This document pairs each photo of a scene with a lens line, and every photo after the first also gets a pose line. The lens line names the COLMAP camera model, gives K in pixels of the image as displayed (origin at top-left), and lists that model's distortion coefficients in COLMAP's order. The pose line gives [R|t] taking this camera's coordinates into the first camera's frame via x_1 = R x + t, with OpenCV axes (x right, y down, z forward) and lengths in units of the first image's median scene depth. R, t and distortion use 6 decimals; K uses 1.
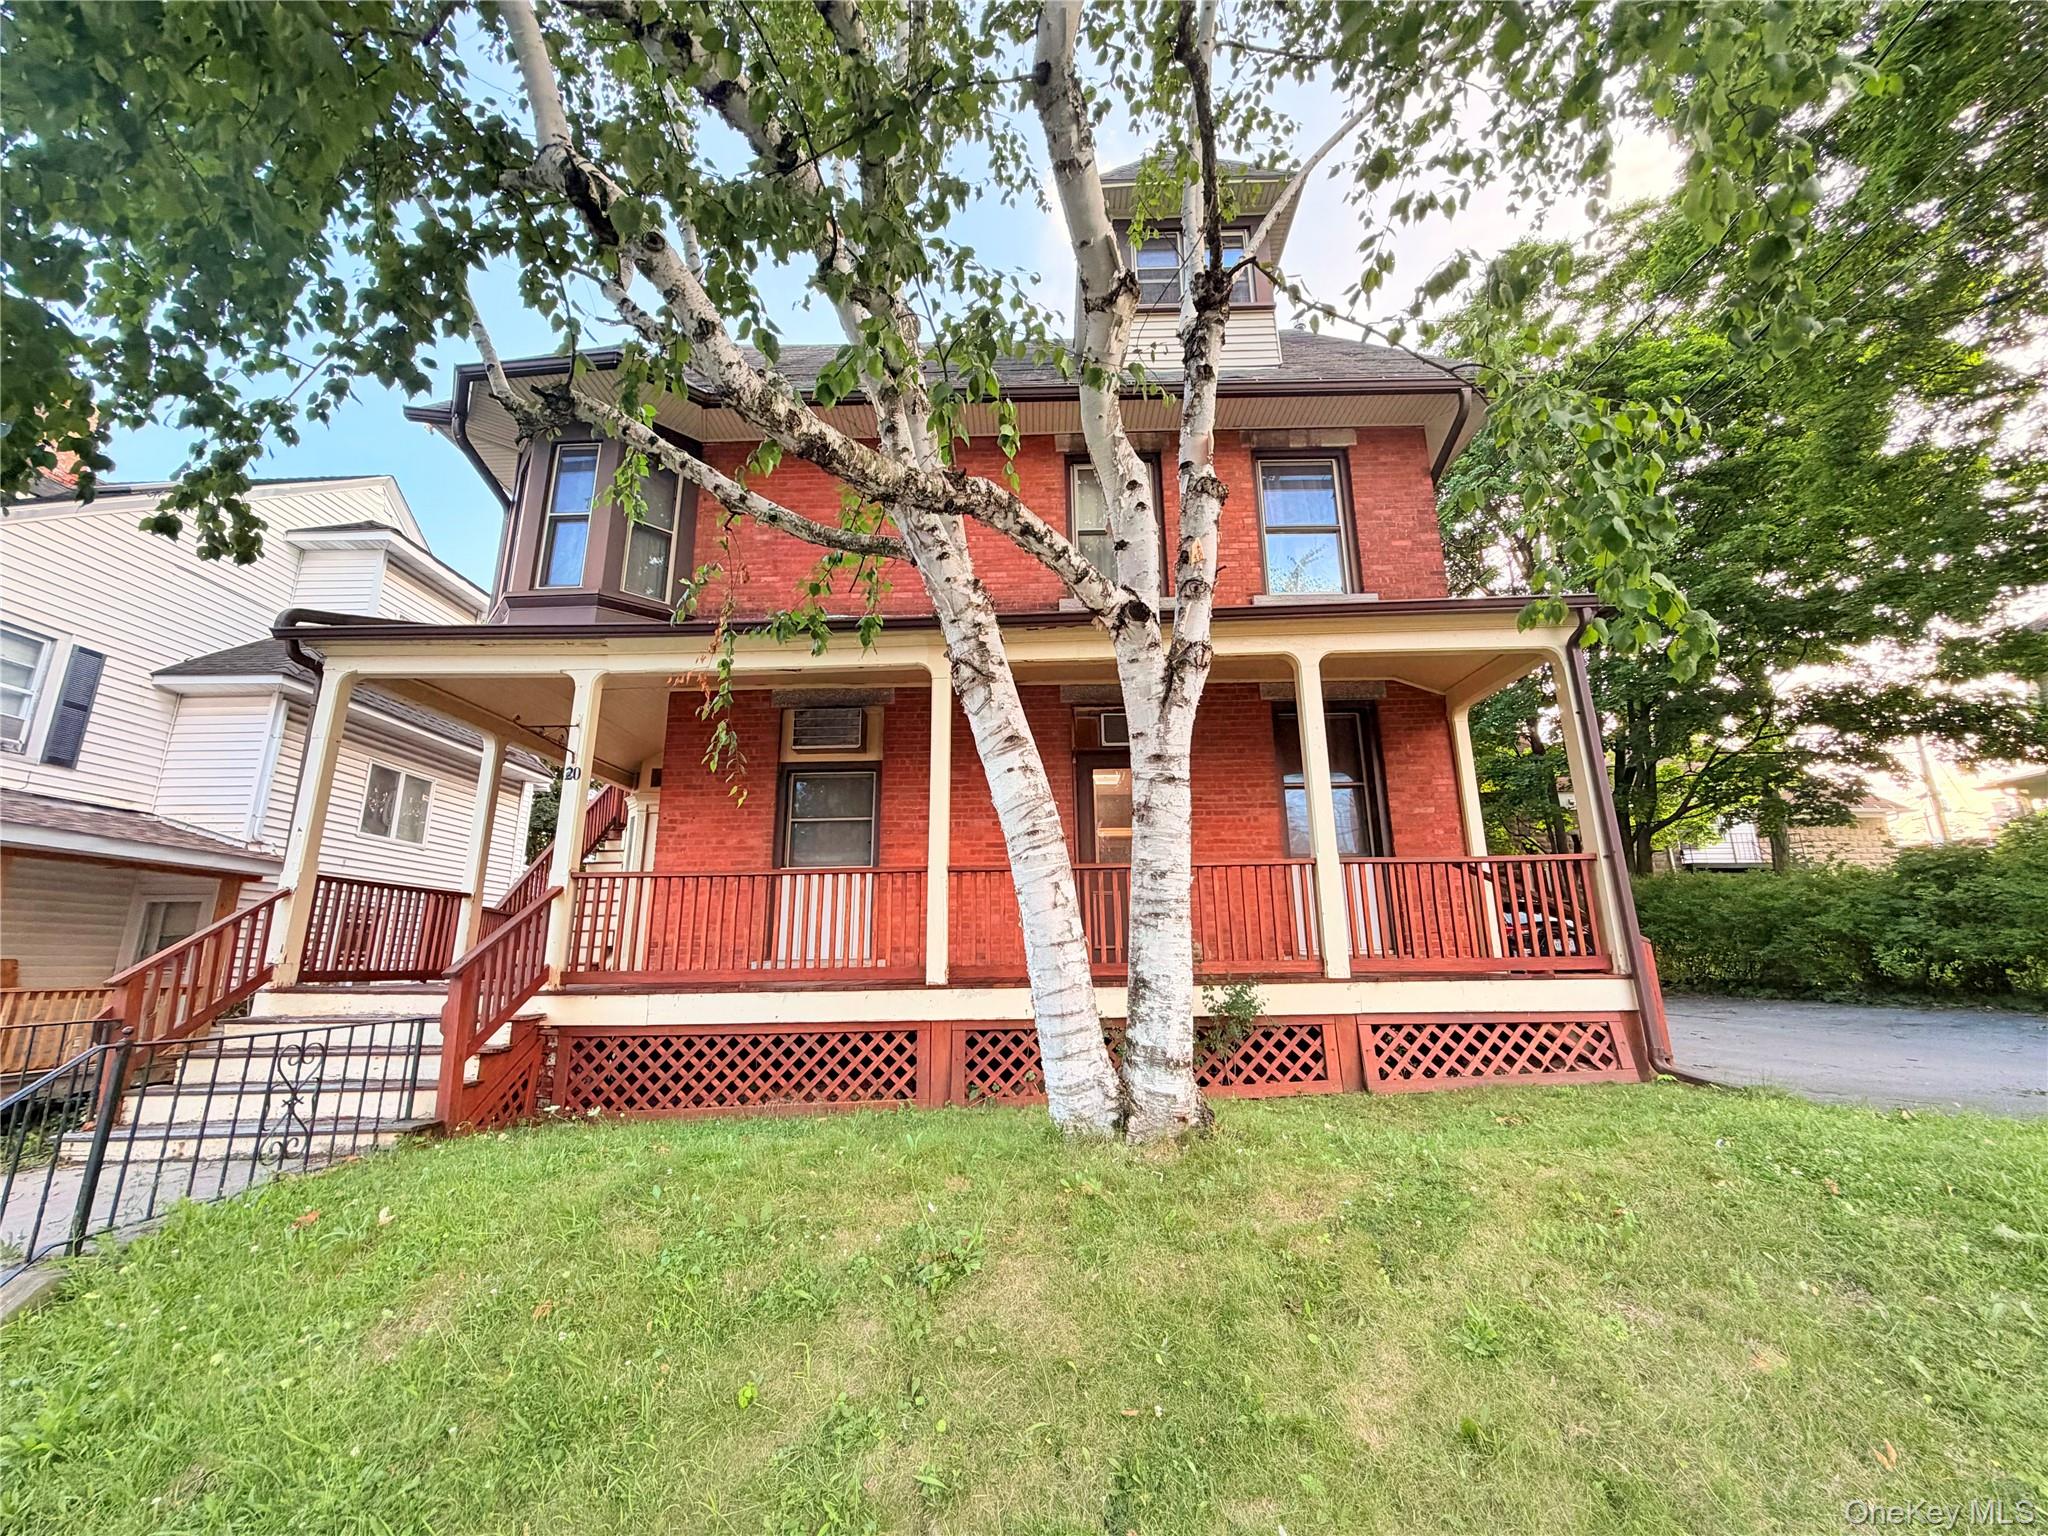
lens RADIAL K [[821.2, 0, 1025.7], [0, 821.2, 764.6], [0, 0, 1]] dist [0.000518, -0.000079]
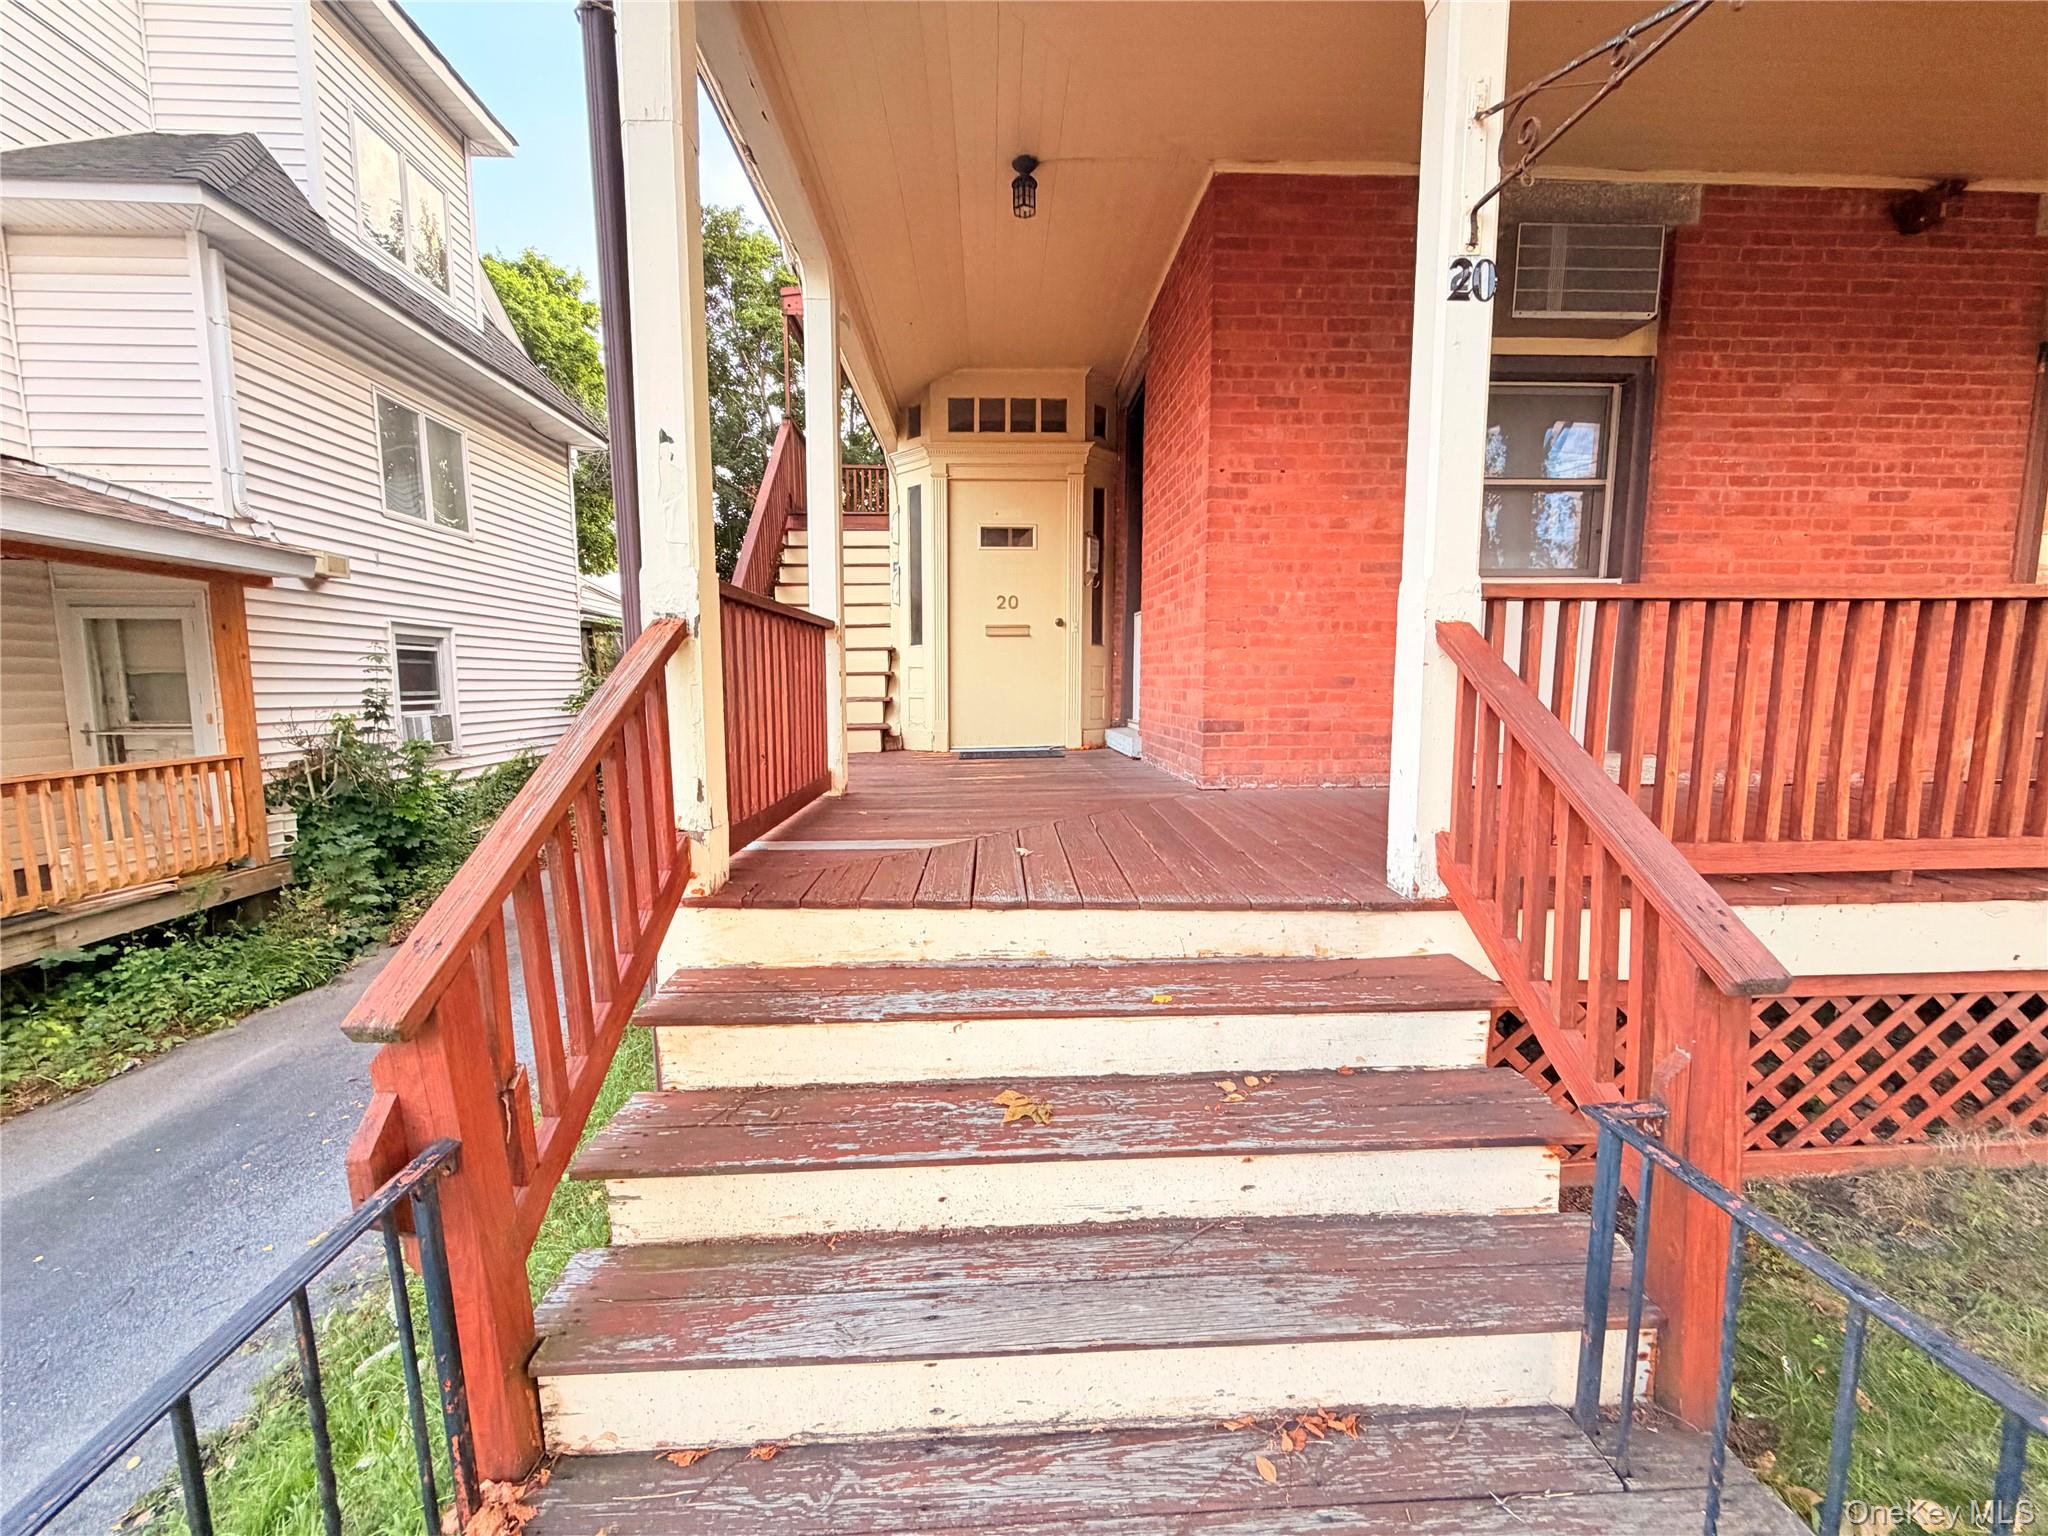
lens RADIAL K [[821.2, 0, 1029.2], [0, 821.2, 763.0], [0, 0, 1]] dist [0.000518, -0.000079]
pose [[0.997604, 0.000194, 0.069182, -0.432386], [-0.023543, 0.941263, 0.336853, 0.049641], [-0.065053, -0.337674, 0.939012, 0.365259]]
